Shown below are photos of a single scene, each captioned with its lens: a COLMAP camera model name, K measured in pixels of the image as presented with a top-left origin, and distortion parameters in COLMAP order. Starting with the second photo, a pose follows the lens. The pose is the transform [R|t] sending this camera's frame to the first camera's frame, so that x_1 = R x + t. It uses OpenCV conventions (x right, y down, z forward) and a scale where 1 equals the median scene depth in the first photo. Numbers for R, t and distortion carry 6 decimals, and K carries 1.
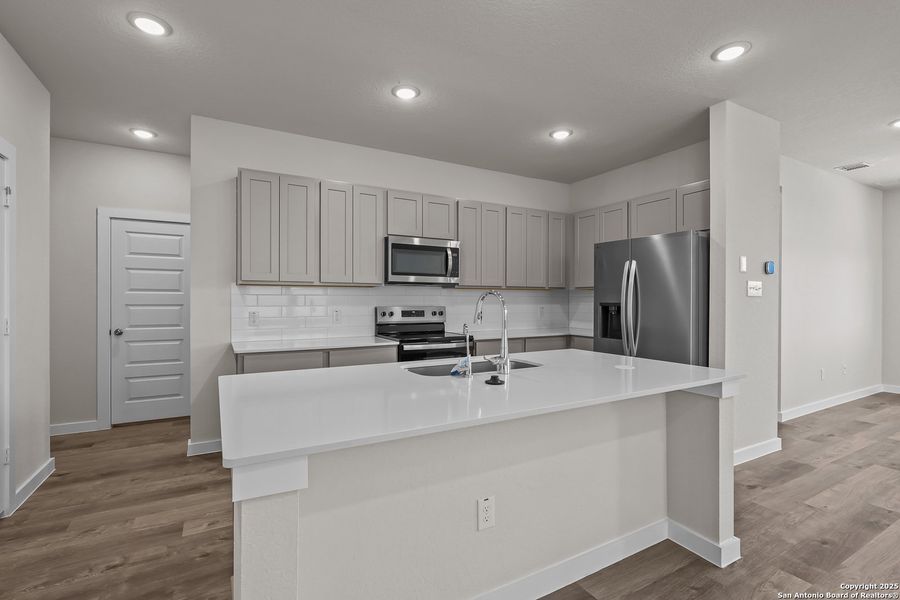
lens RADIAL K [[415.7, 0, 442.5], [0, 415.7, 300.3], [0, 0, 1]] dist [0.000553, 0.001492]
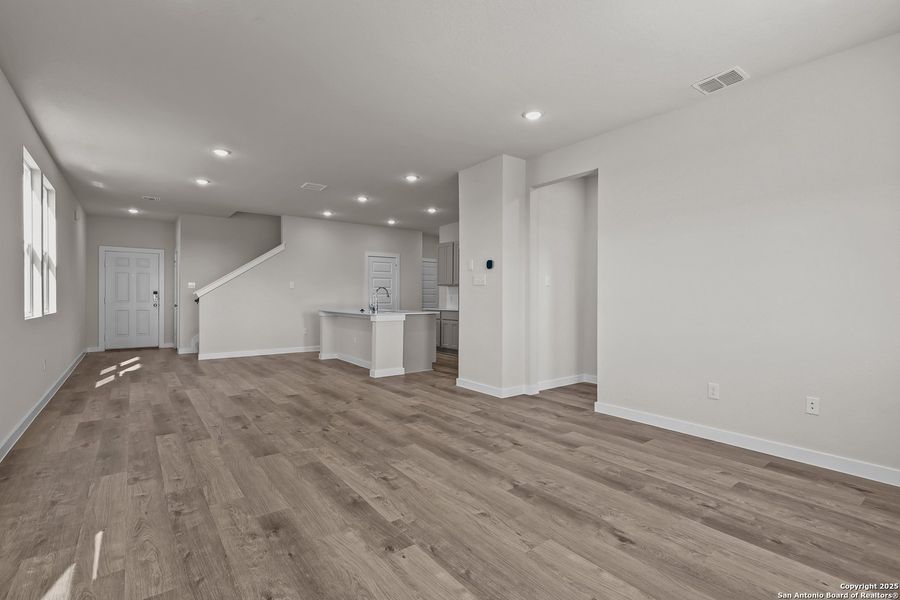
lens RADIAL K [[415.7, 0, 442.9], [0, 415.7, 297.6], [0, 0, 1]] dist [0.000553, 0.001492]
pose [[0.123147, -0.001651, -0.992387, 2.233084], [-0.006899, 0.999973, -0.002519, 0.043381], [0.992364, 0.007157, 0.123132, 0.685942]]
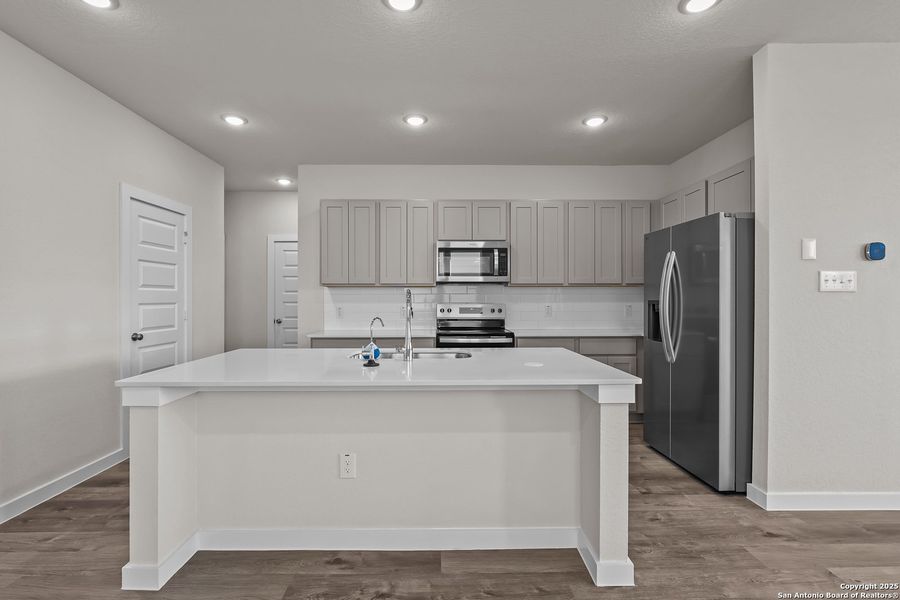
lens RADIAL K [[415.7, 0, 441.0], [0, 415.7, 294.8], [0, 0, 1]] dist [0.000553, 0.001492]
pose [[0.879337, -0.007021, -0.476147, 0.482794], [0.002755, 0.999950, -0.009656, 0.001933], [0.476191, 0.007179, 0.879312, 0.009678]]
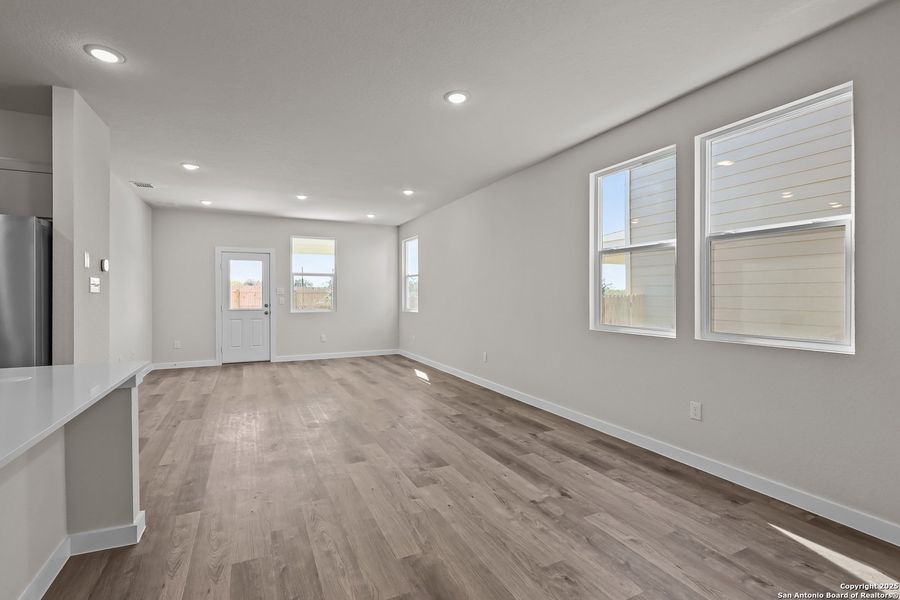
lens RADIAL K [[415.7, 0, 447.8], [0, 415.7, 295.4], [0, 0, 1]] dist [0.000553, 0.001492]
pose [[0.063512, -0.002649, 0.997978, -0.212365], [0.007365, 0.999970, 0.002186, 0.001294], [-0.997954, 0.007211, 0.063529, 0.072776]]
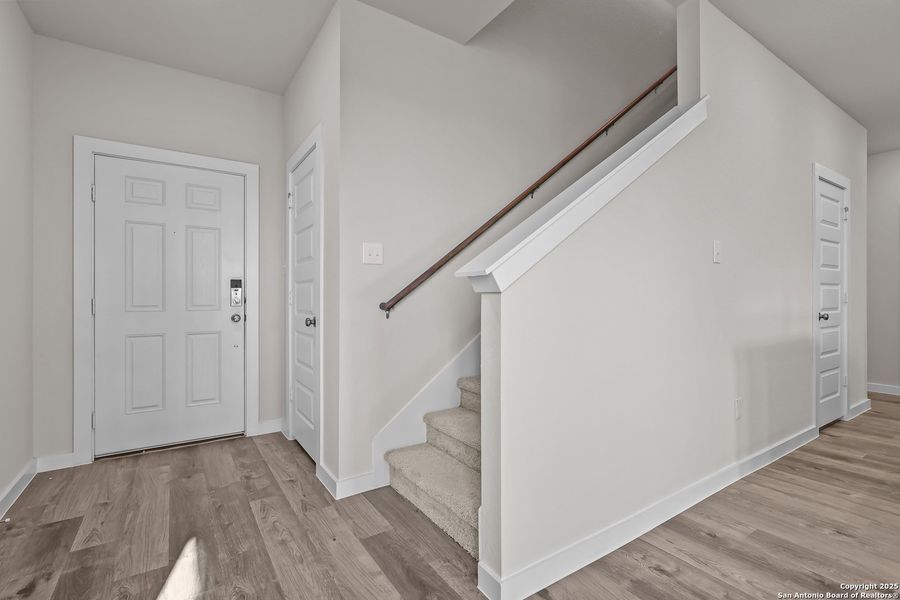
lens RADIAL K [[415.7, 0, 448.1], [0, 415.7, 290.1], [0, 0, 1]] dist [0.000553, 0.001492]
pose [[0.063078, -0.004420, -0.997999, 0.296147], [-0.003724, 0.999982, -0.004664, 0.036716], [0.998002, 0.004011, 0.063061, -0.416975]]
